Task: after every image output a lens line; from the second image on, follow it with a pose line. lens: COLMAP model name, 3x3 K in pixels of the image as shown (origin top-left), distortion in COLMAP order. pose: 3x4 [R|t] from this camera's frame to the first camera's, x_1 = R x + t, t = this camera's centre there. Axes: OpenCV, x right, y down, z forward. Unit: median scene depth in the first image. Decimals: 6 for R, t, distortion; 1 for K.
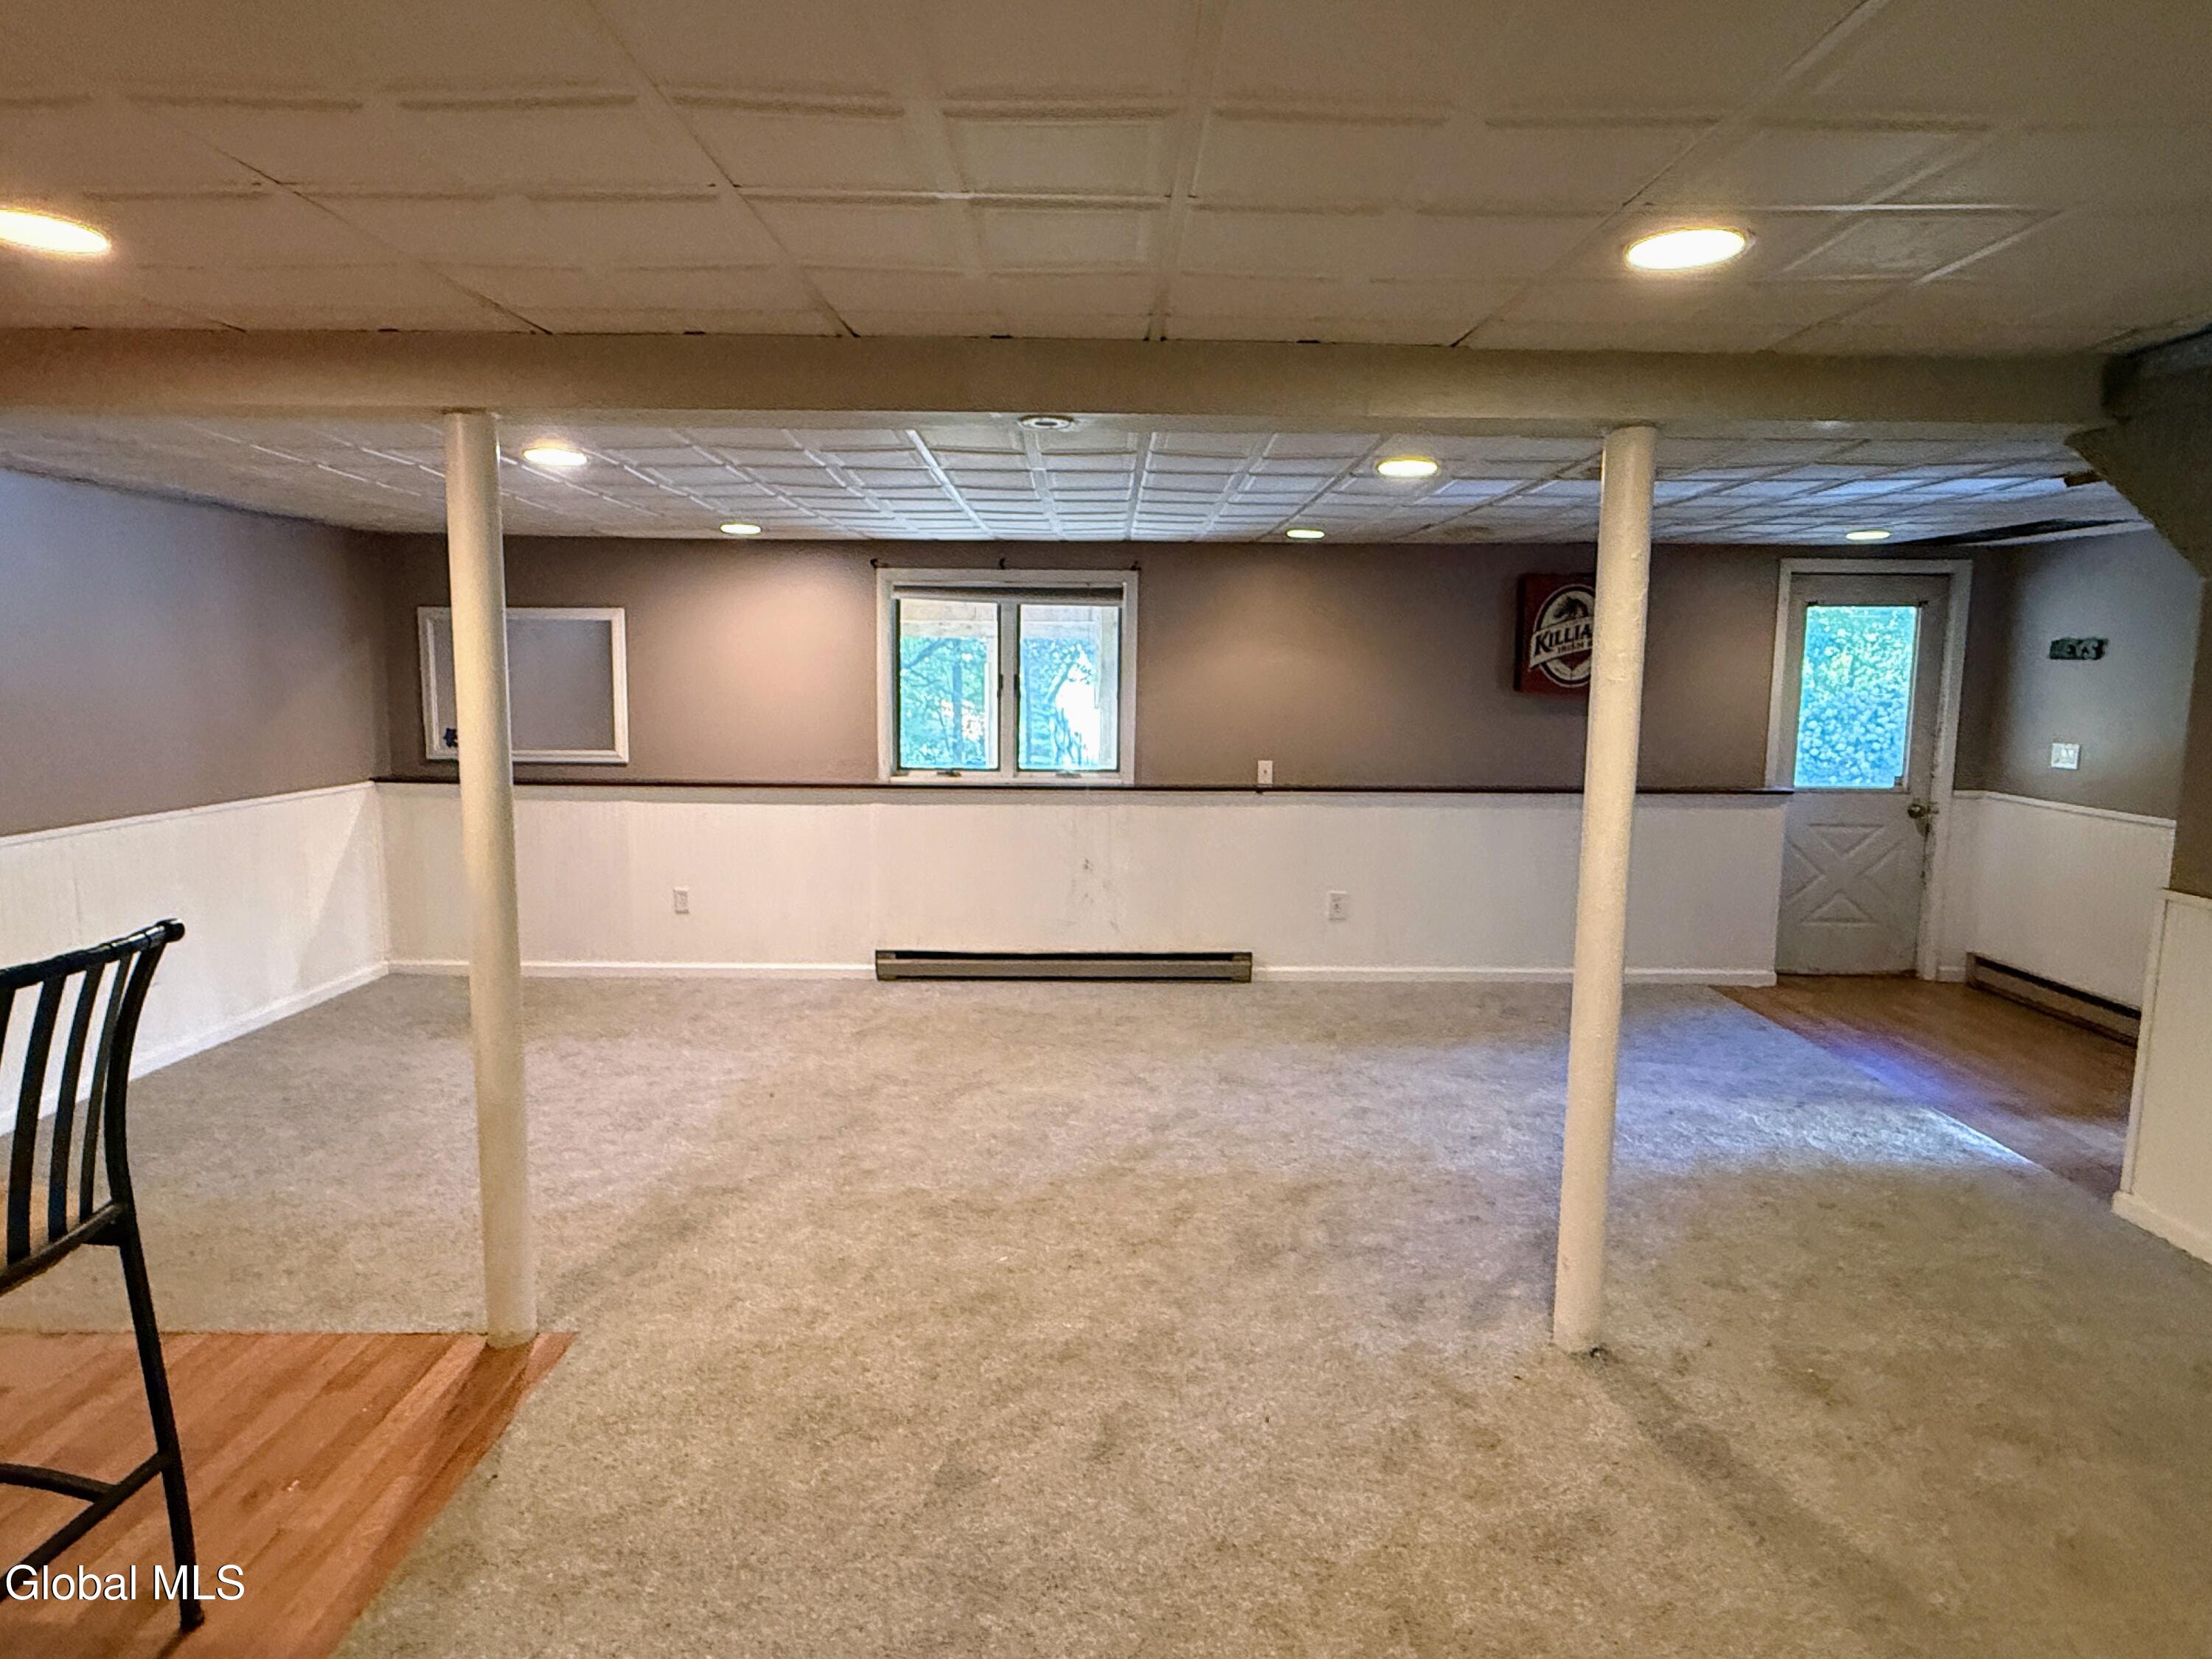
lens RADIAL K [[1228.7, 0, 1113.1], [0, 1228.7, 822.8], [0, 0, 1]] dist [0.001330, 0.001064]
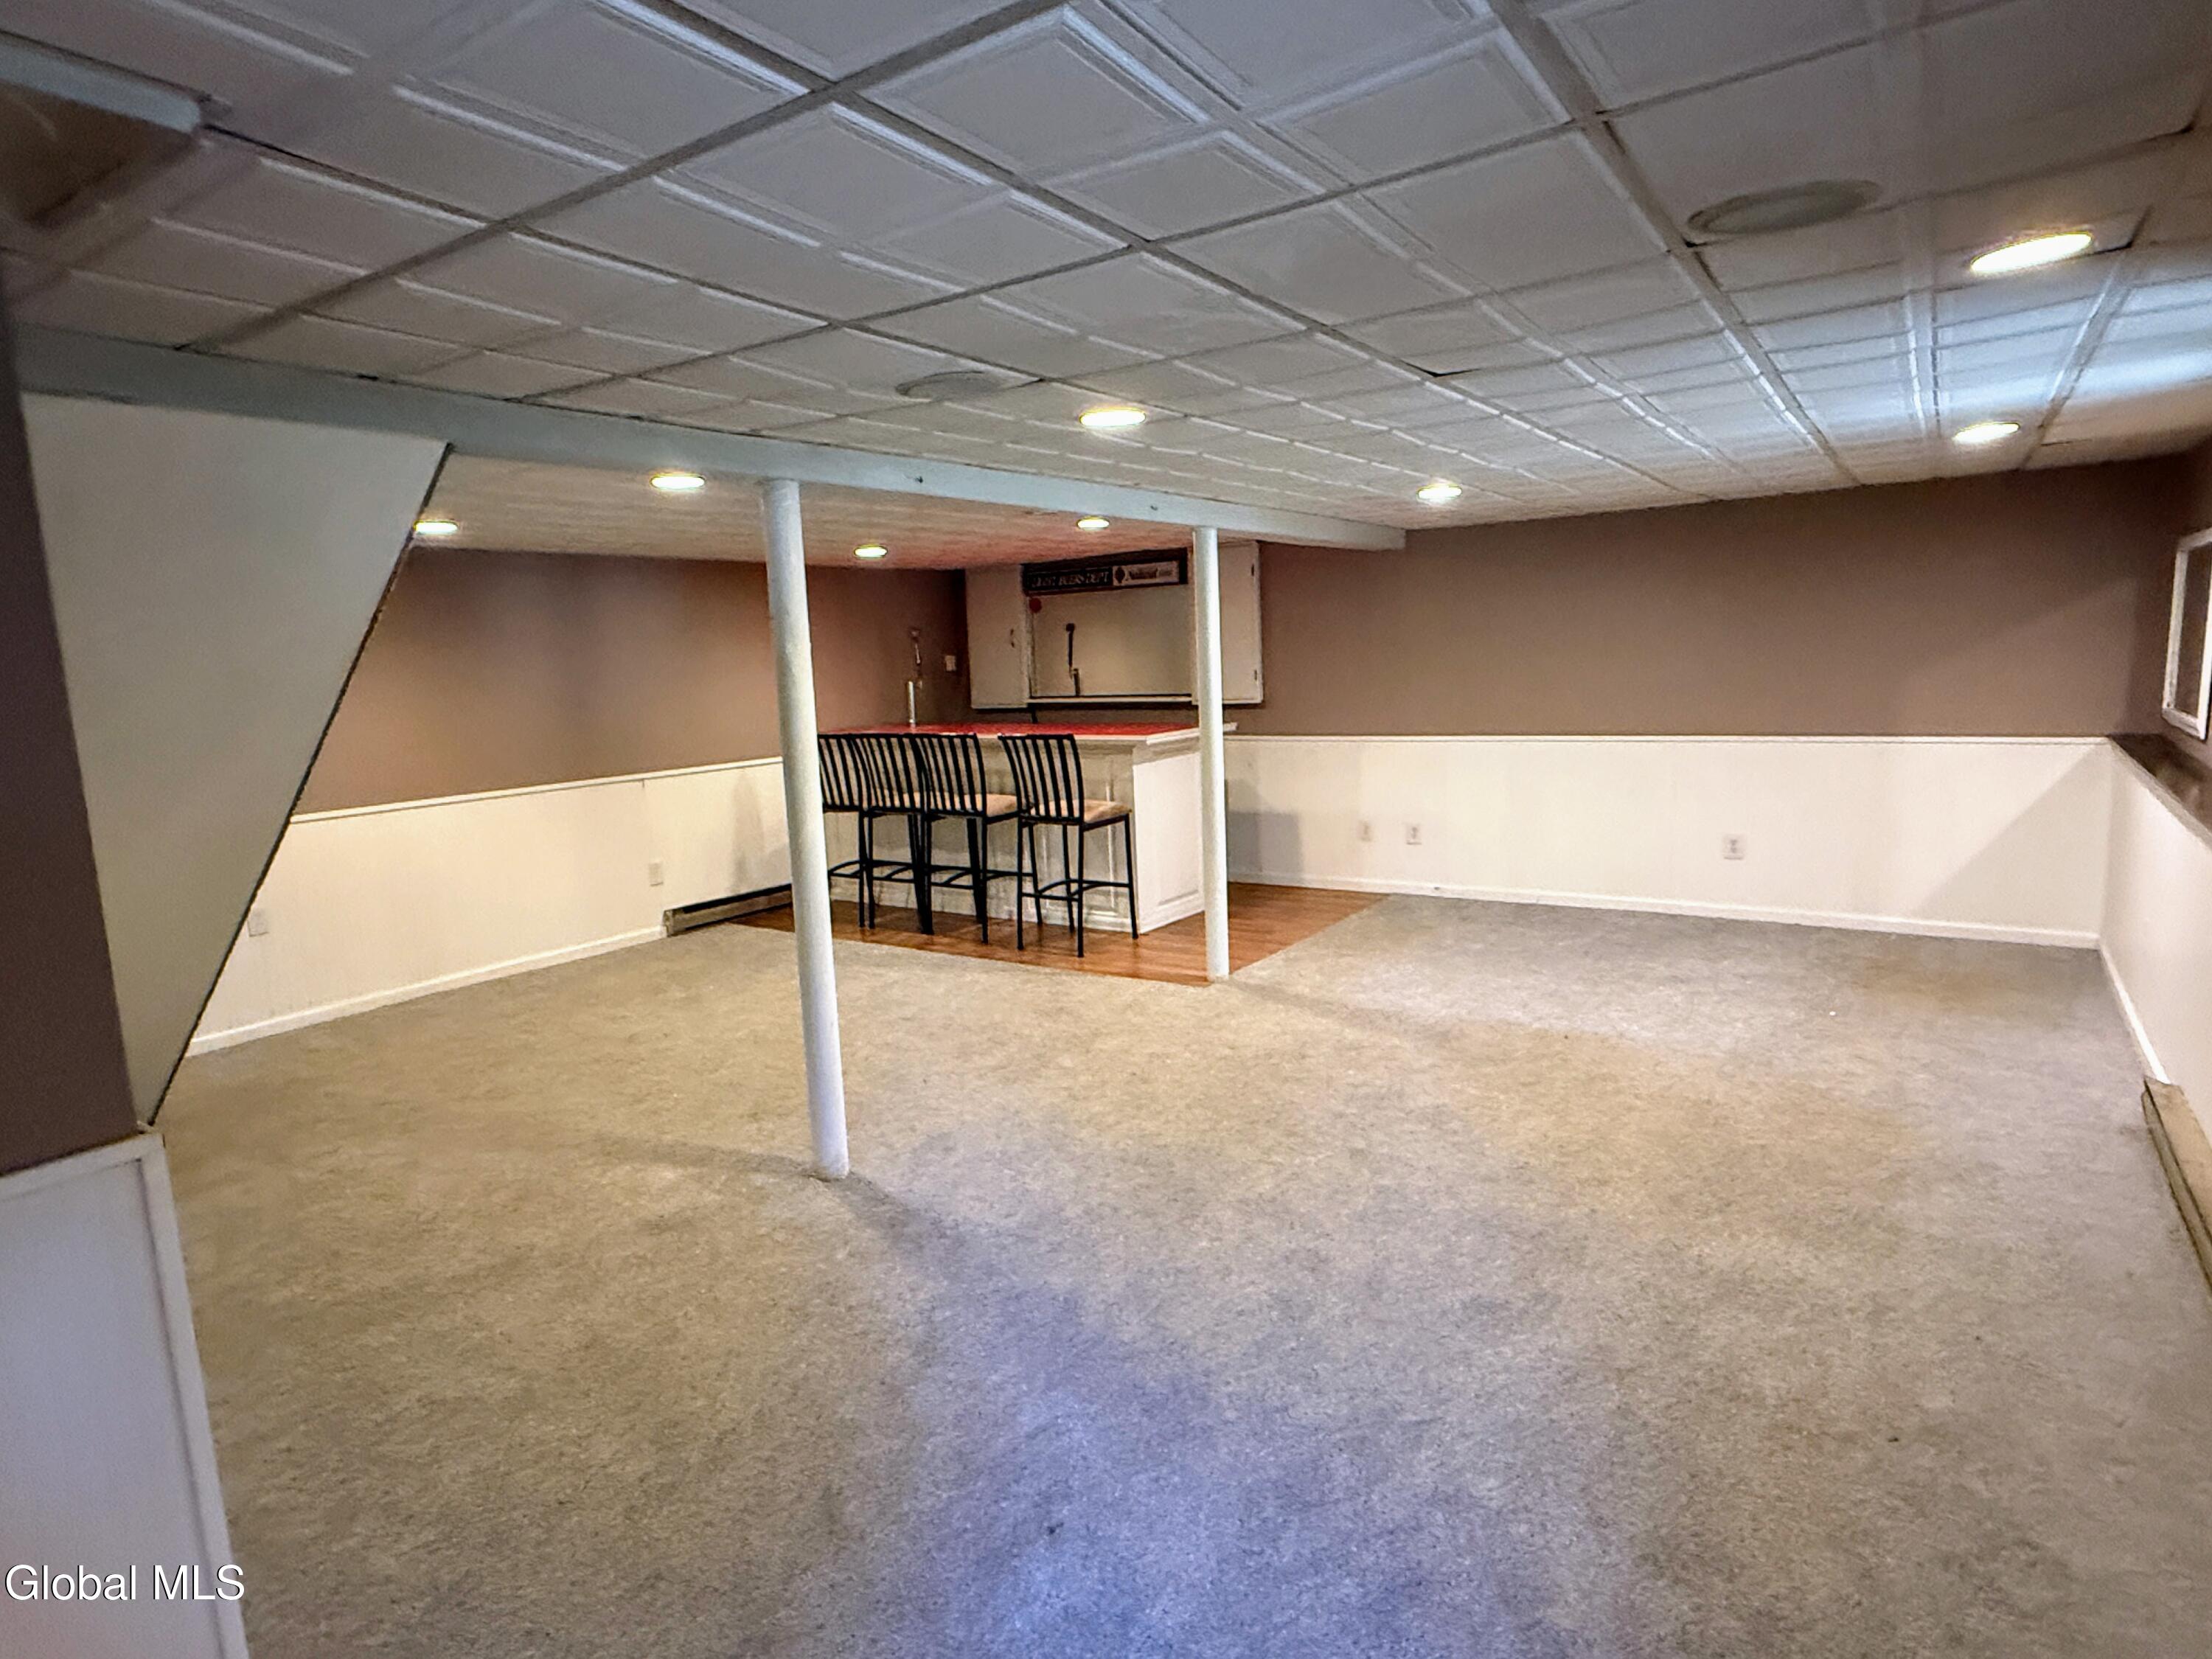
lens RADIAL K [[1228.7, 0, 1113.1], [0, 1228.7, 822.8], [0, 0, 1]] dist [0.001330, 0.001064]
pose [[-0.562136, 0.126717, -0.817279, 1.109091], [-0.062300, 0.978897, 0.194626, -0.199183], [0.824695, 0.160323, -0.542379, 1.717849]]
